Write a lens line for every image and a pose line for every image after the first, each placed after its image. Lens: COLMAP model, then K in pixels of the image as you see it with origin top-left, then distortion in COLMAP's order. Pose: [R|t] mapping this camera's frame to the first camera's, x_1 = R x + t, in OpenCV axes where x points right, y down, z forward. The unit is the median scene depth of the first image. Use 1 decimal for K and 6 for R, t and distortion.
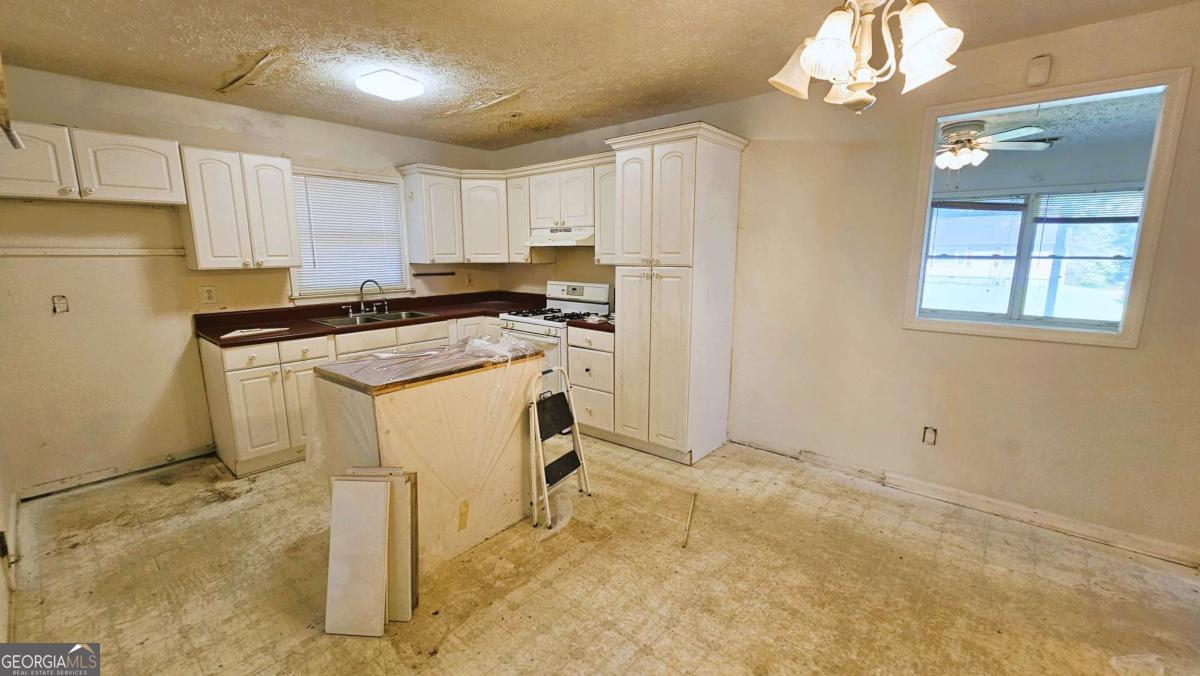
lens RADIAL K [[495.5, 0, 595.2], [0, 495.5, 337.3], [0, 0, 1]] dist [-0.001769, -0.000212]
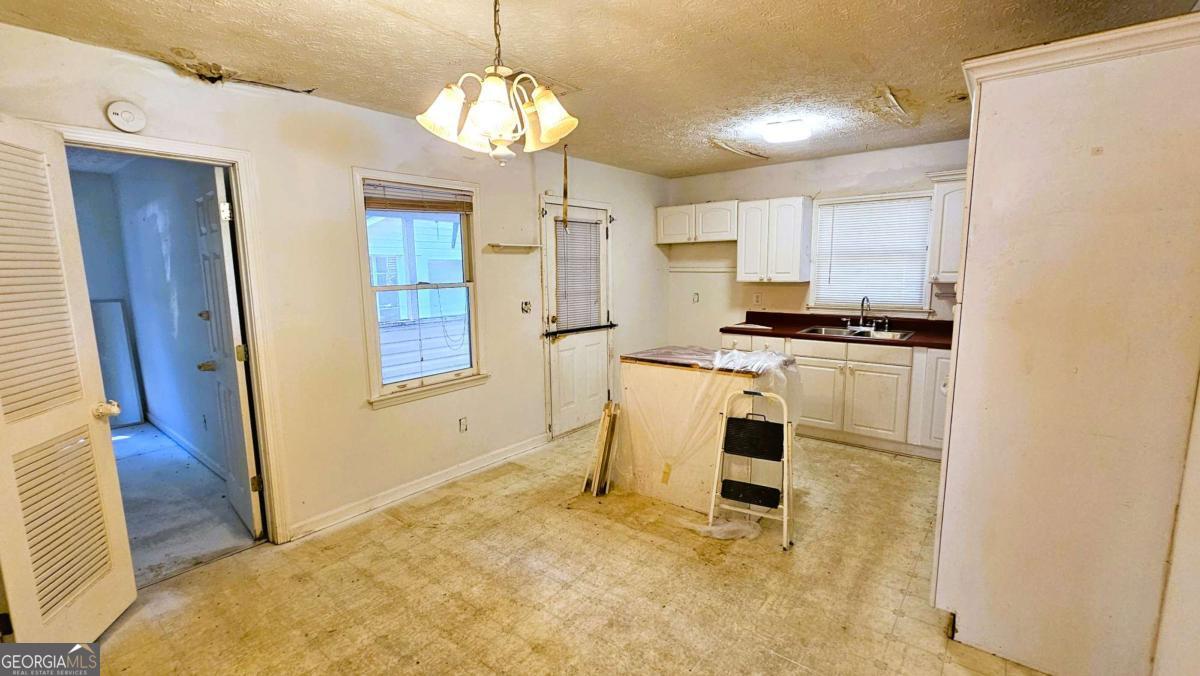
lens RADIAL K [[495.5, 0, 595.2], [0, 495.5, 337.3], [0, 0, 1]] dist [-0.001769, -0.000212]
pose [[0.033733, 0.141780, -0.989323, 0.677848], [-0.158125, 0.978176, 0.134791, -0.098852], [0.986843, 0.151890, 0.055416, 0.475014]]
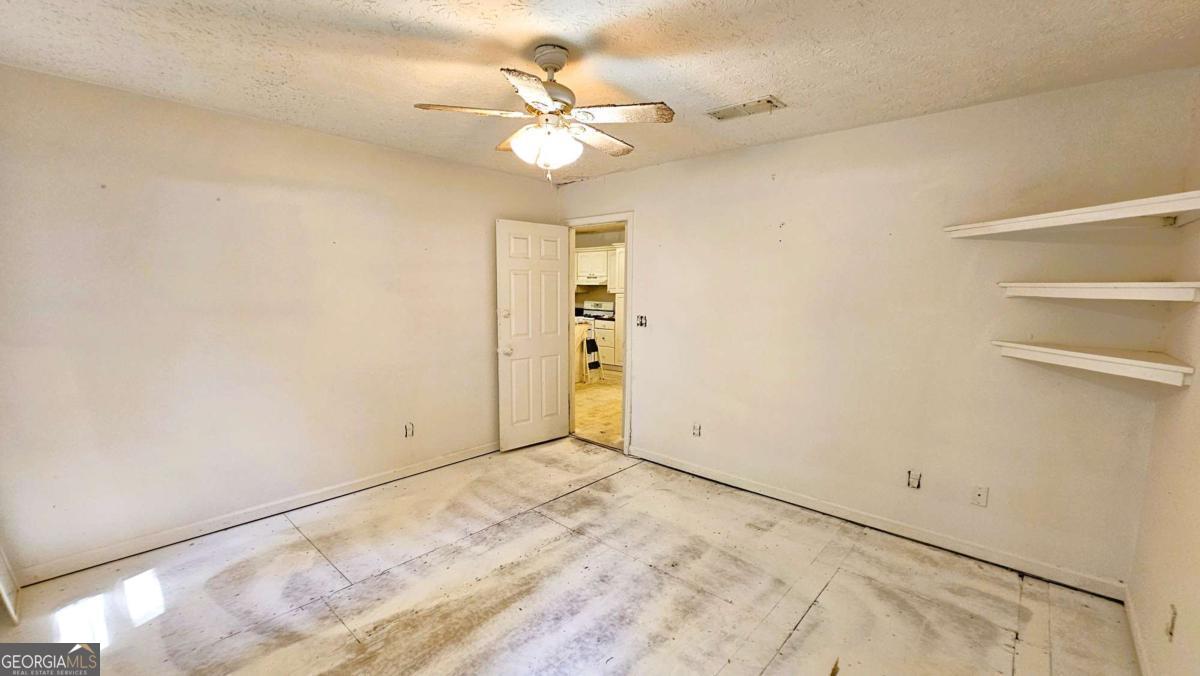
lens RADIAL K [[495.5, 0, 595.2], [0, 495.5, 337.3], [0, 0, 1]] dist [-0.001769, -0.000212]
pose [[0.999478, 0.016113, -0.028005, 0.012488], [-0.017965, 0.997578, -0.067198, 0.234360], [0.026854, 0.067666, 0.997347, -1.409881]]
